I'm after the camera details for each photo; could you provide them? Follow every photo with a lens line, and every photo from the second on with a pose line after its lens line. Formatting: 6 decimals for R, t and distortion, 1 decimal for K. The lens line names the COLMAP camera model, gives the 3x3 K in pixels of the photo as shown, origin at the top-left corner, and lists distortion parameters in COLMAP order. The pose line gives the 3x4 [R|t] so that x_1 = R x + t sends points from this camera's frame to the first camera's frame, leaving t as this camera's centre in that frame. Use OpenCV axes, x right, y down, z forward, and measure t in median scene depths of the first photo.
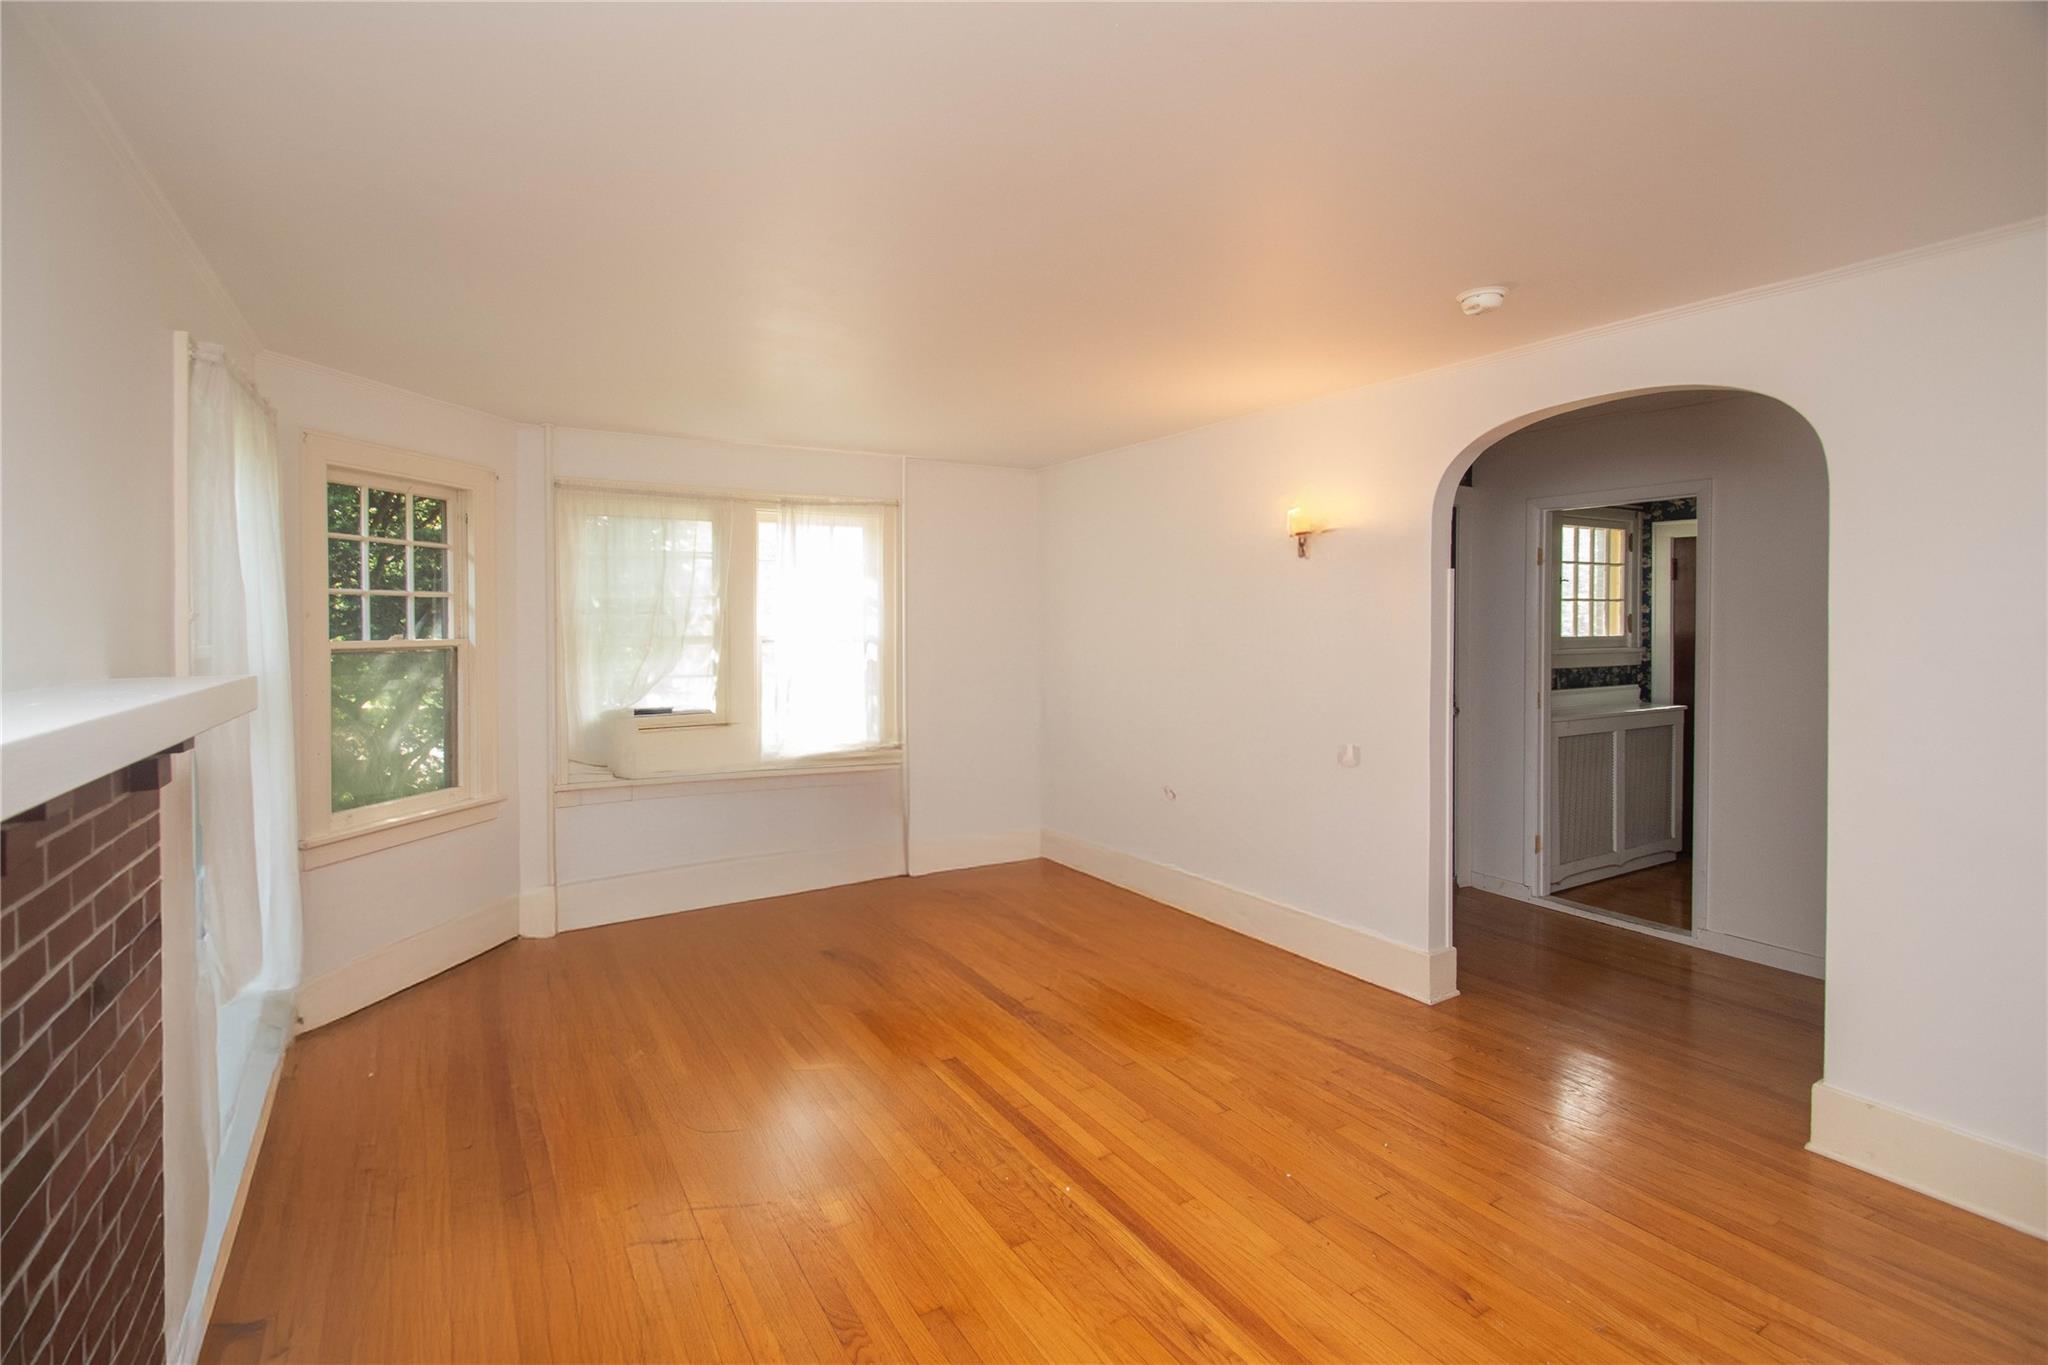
lens RADIAL K [[949.9, 0, 1024.7], [0, 949.9, 633.7], [0, 0, 1]] dist [0.016608, -0.000093]
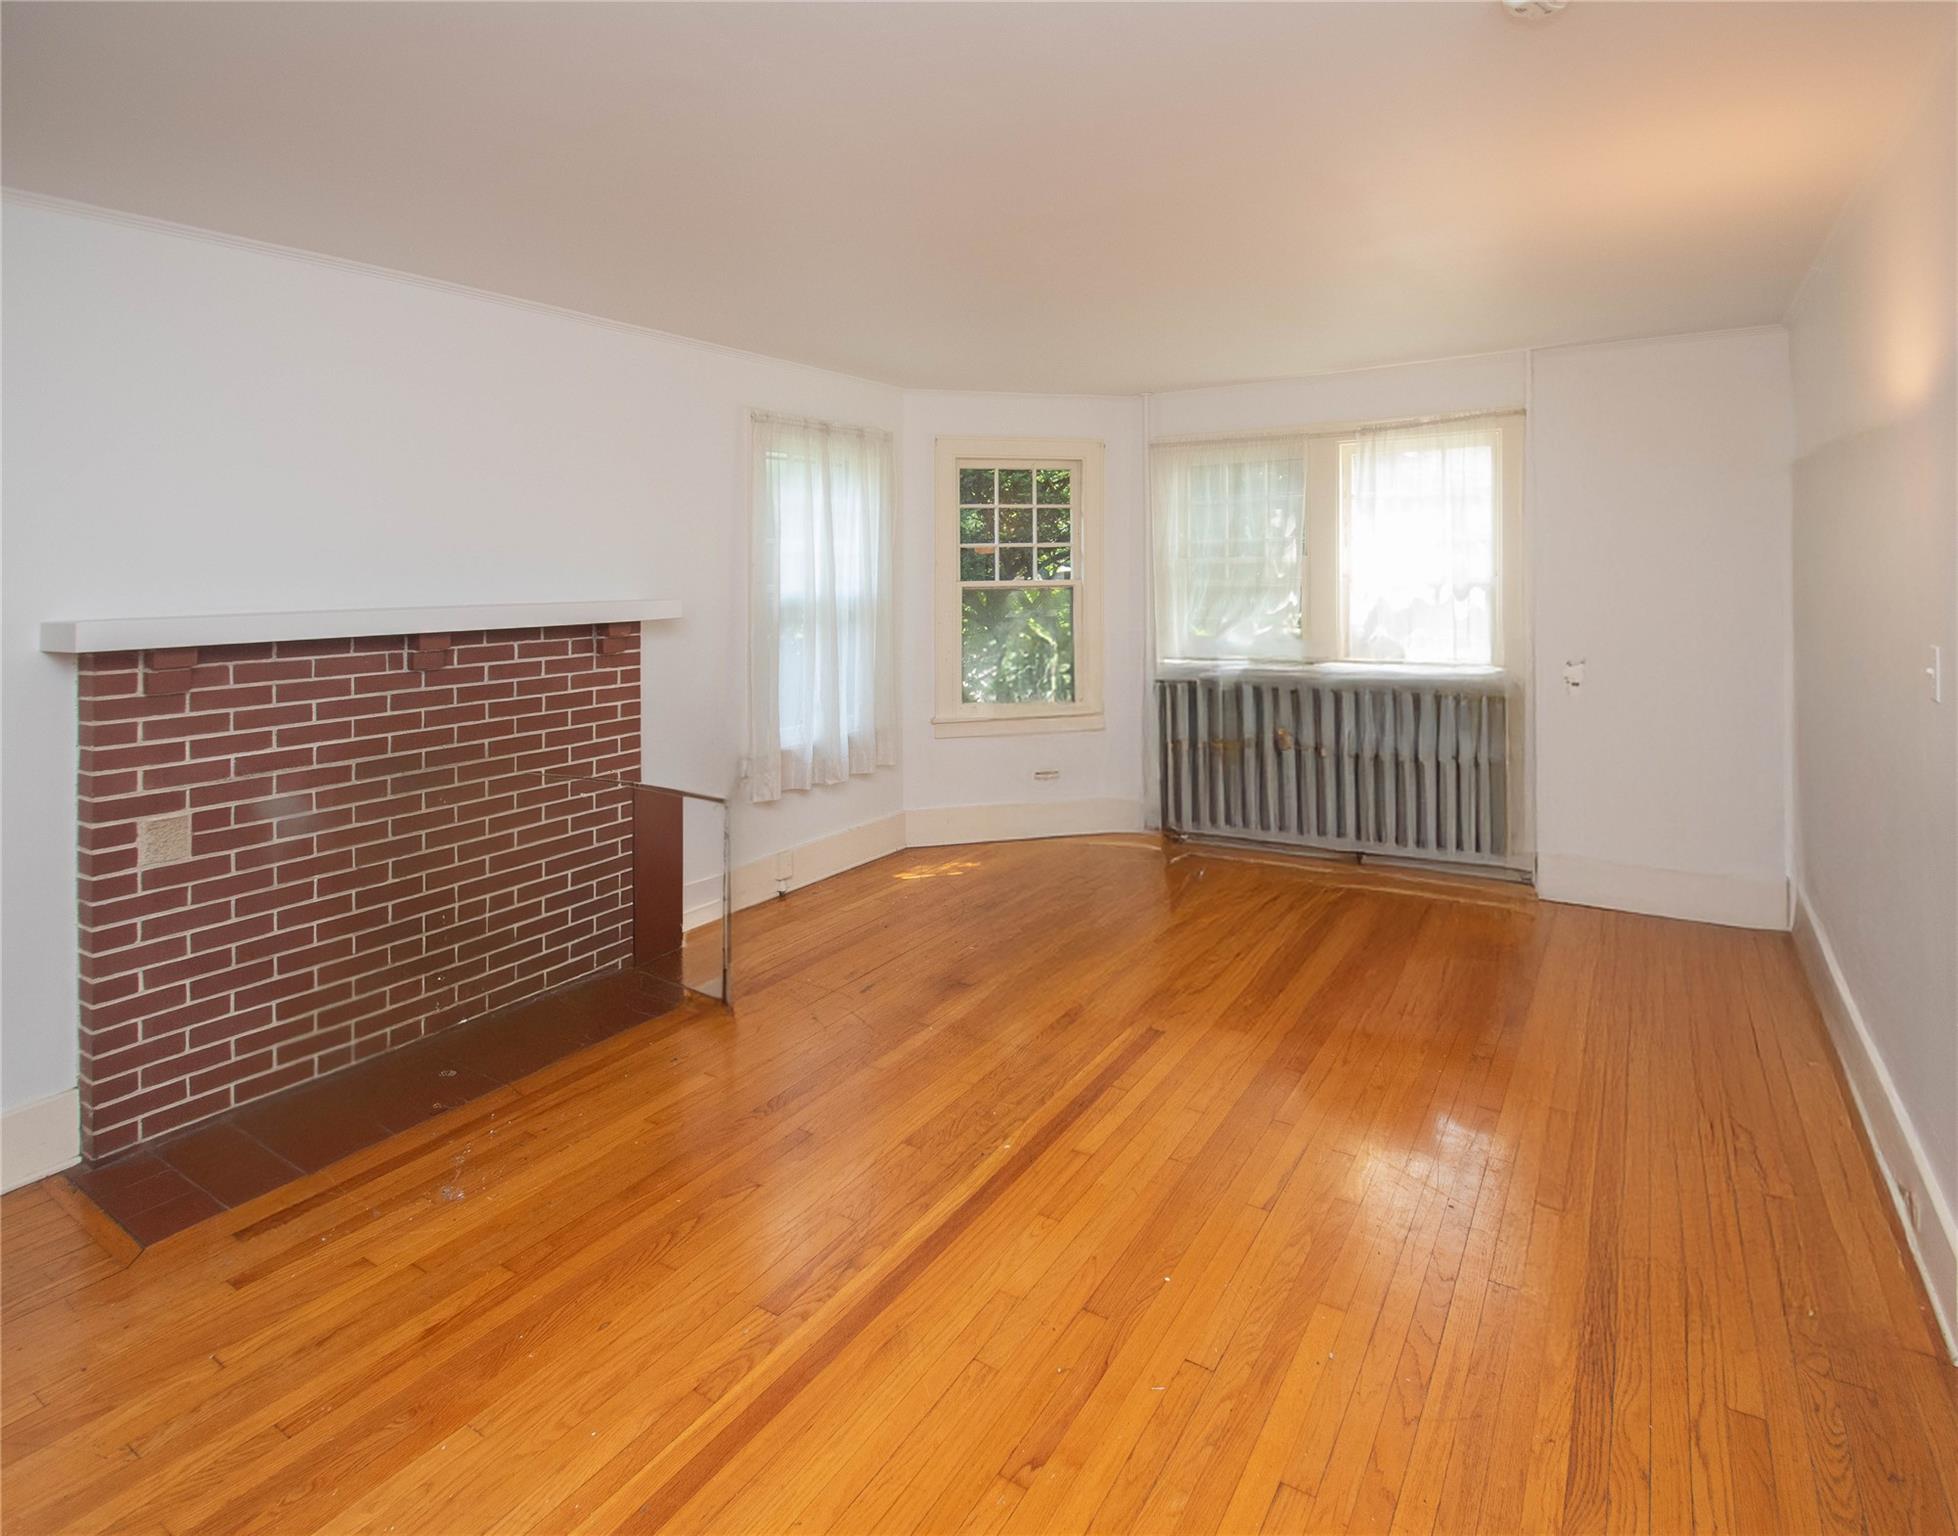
lens RADIAL K [[1035.3, 0, 980.2], [0, 1035.3, 566.2], [0, 0, 1]] dist [-0.015300, -0.000032]
pose [[0.437585, -0.012978, -0.899084, 0.720313], [-0.003127, 0.999868, -0.015954, 0.010495], [0.899172, 0.009792, 0.437486, 0.382337]]
